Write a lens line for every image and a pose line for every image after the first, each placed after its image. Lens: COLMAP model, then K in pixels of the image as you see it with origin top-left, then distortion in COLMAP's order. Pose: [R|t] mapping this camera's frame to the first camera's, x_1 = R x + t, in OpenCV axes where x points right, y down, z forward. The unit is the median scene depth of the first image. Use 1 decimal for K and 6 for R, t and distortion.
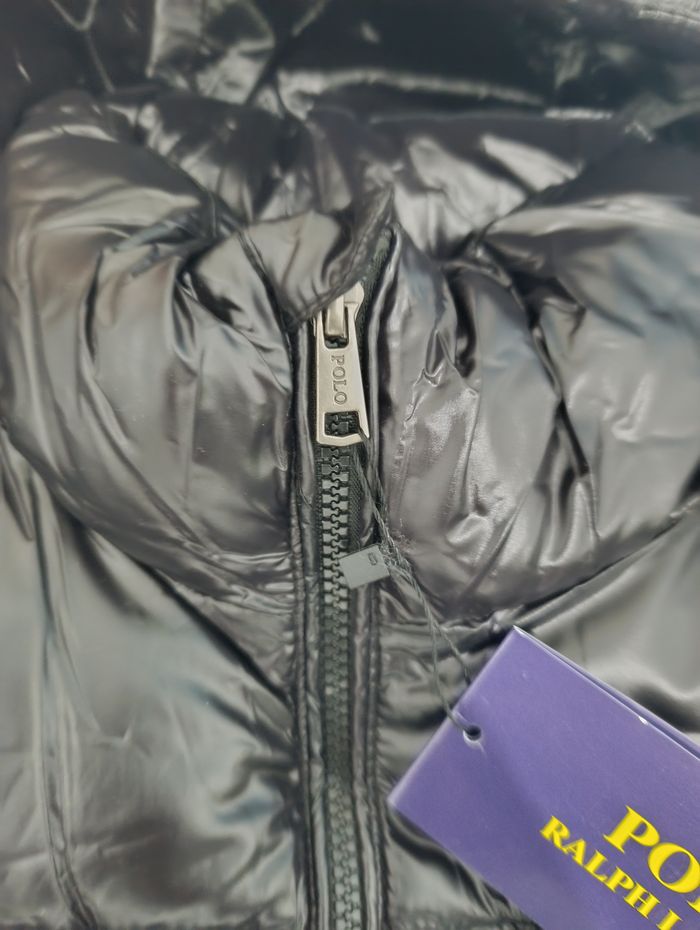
lens RADIAL K [[623.4, 0, 350.0], [0, 623.4, 465.0], [0, 0, 1]] dist [-0.003706, 0.000424]
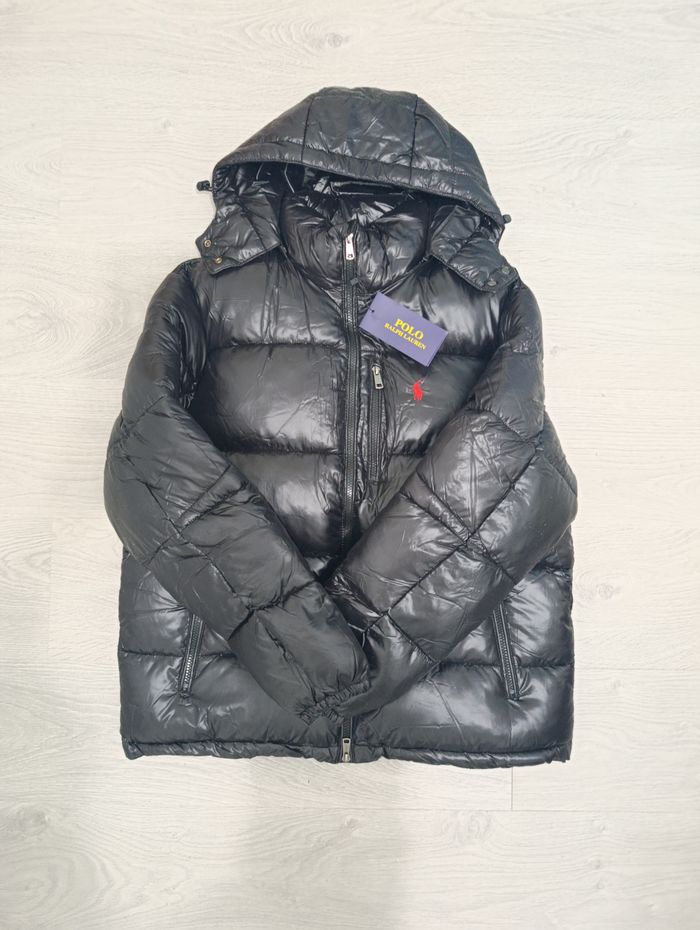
lens RADIAL K [[621.5, 0, 350.0], [0, 621.5, 465.0], [0, 0, 1]] dist [0.000382, -0.001001]
pose [[0.999018, -0.038371, 0.022147, -0.216247], [0.035752, 0.993453, 0.108507, 1.242554], [-0.026166, -0.107609, 0.993849, -5.054961]]
